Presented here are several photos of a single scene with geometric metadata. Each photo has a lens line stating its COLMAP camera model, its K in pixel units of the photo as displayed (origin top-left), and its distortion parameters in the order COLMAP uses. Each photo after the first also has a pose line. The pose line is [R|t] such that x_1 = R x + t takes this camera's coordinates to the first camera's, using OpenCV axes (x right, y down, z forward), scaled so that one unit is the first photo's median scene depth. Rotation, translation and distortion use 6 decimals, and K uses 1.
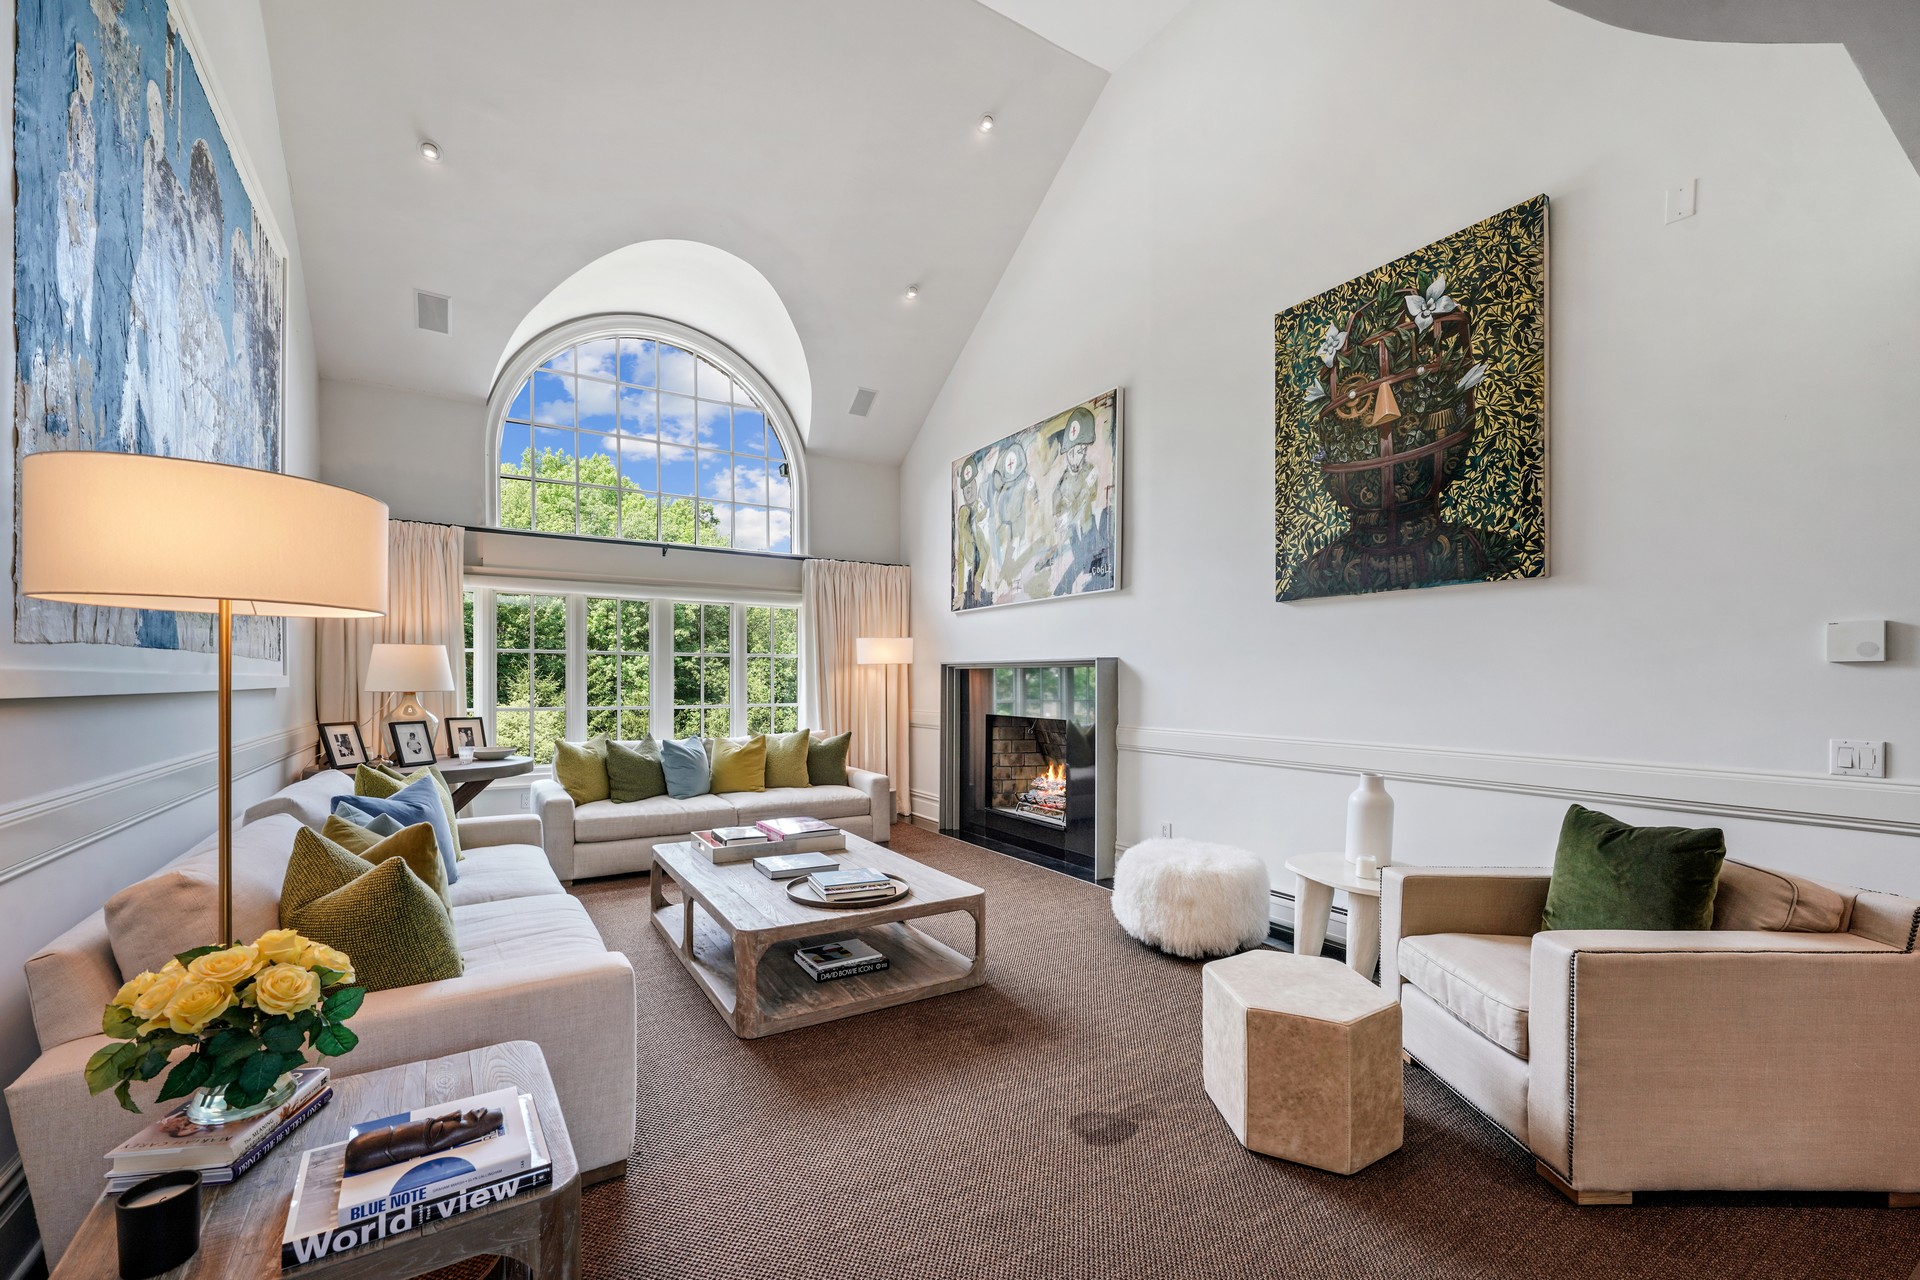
lens RADIAL K [[766.7, 0, 970.9], [0, 766.7, 707.6], [0, 0, 1]] dist [-0.000791, 0.000328]
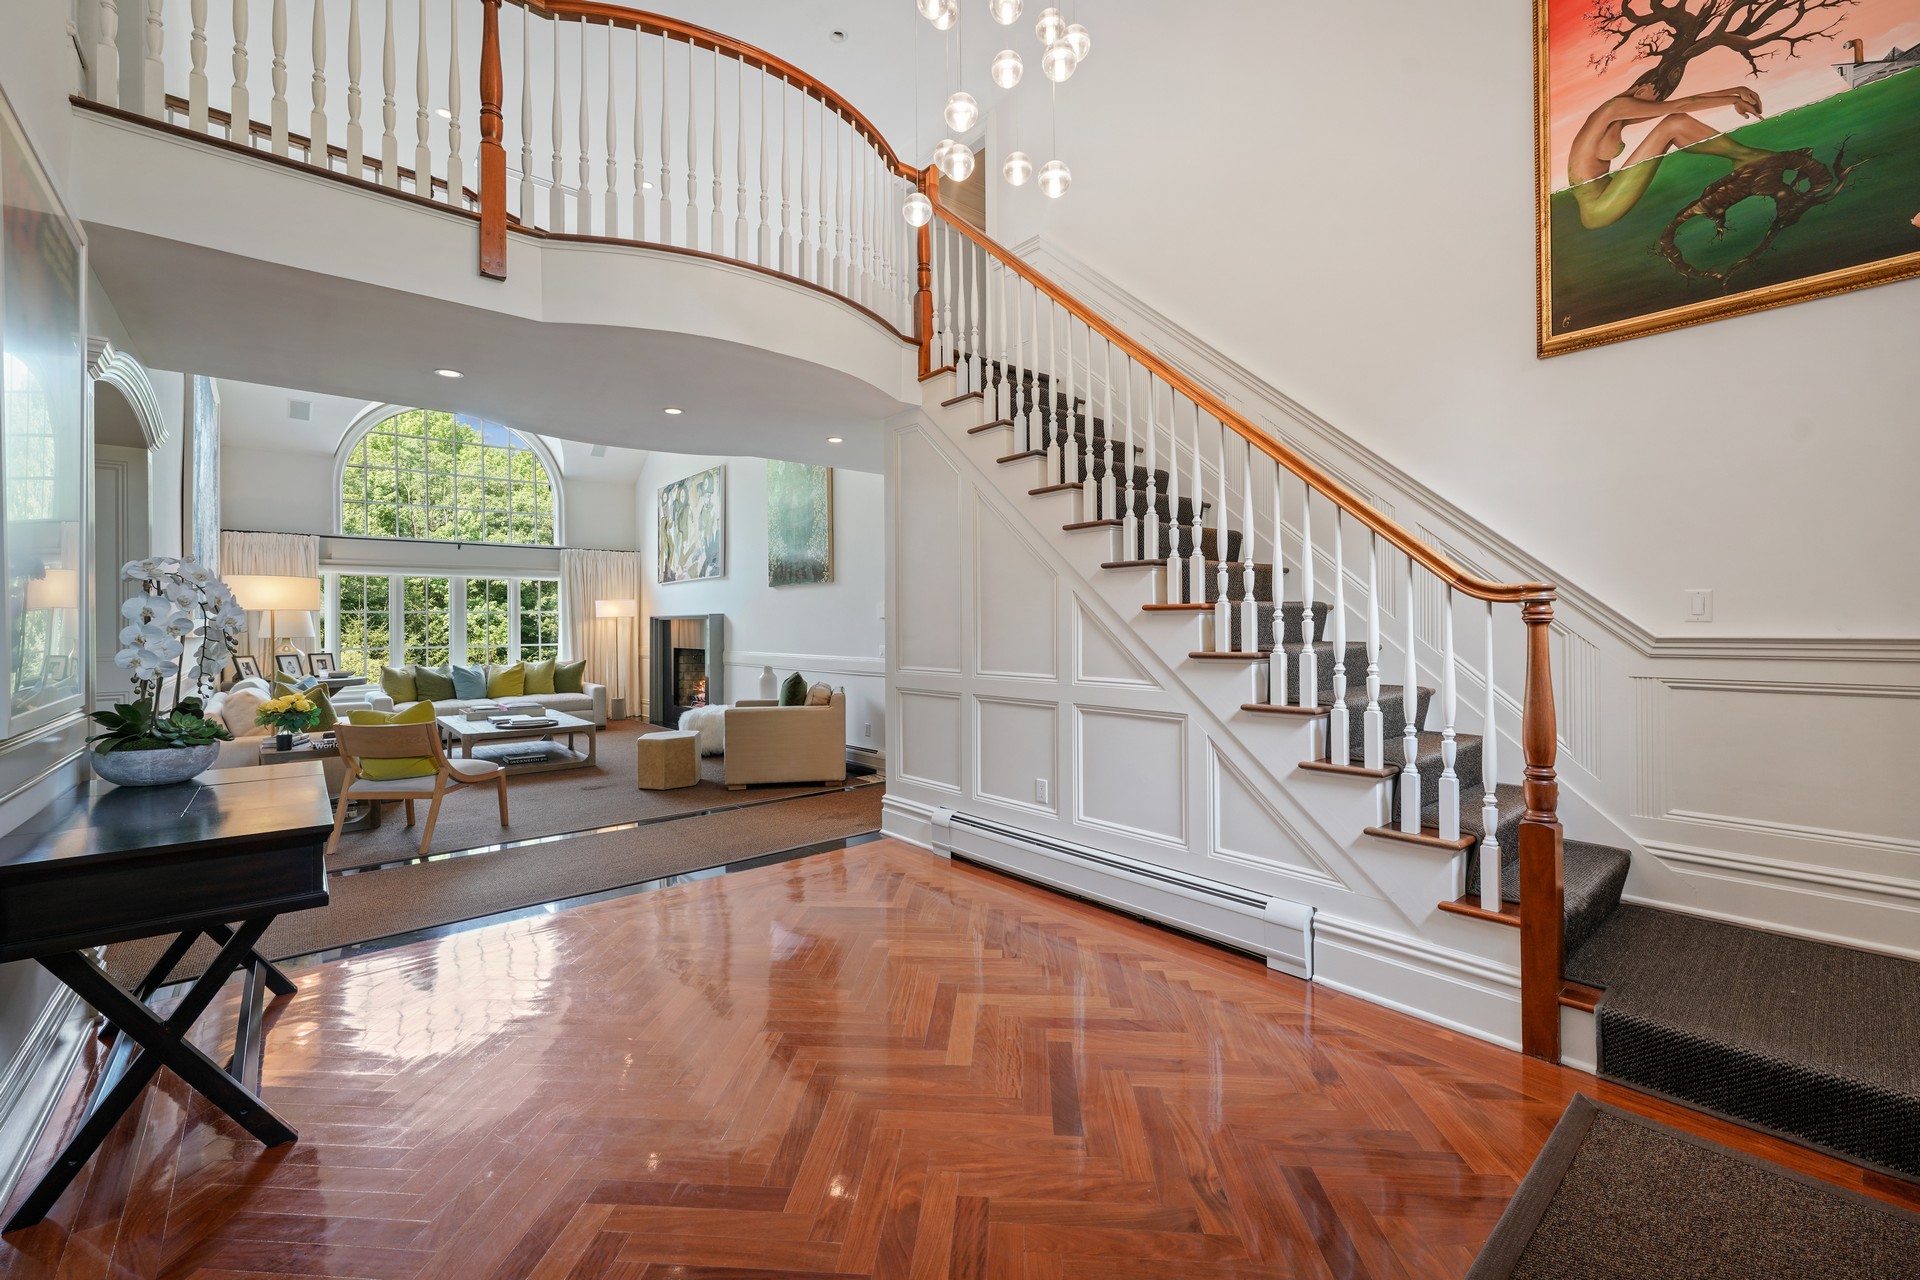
lens RADIAL K [[766.7, 0, 959.1], [0, 766.7, 641.0], [0, 0, 1]] dist [-0.000791, 0.000328]
pose [[0.989849, -0.013762, 0.141455, 0.413499], [0.015795, 0.999787, -0.013260, 0.026890], [-0.141242, 0.015360, 0.989856, -0.734094]]
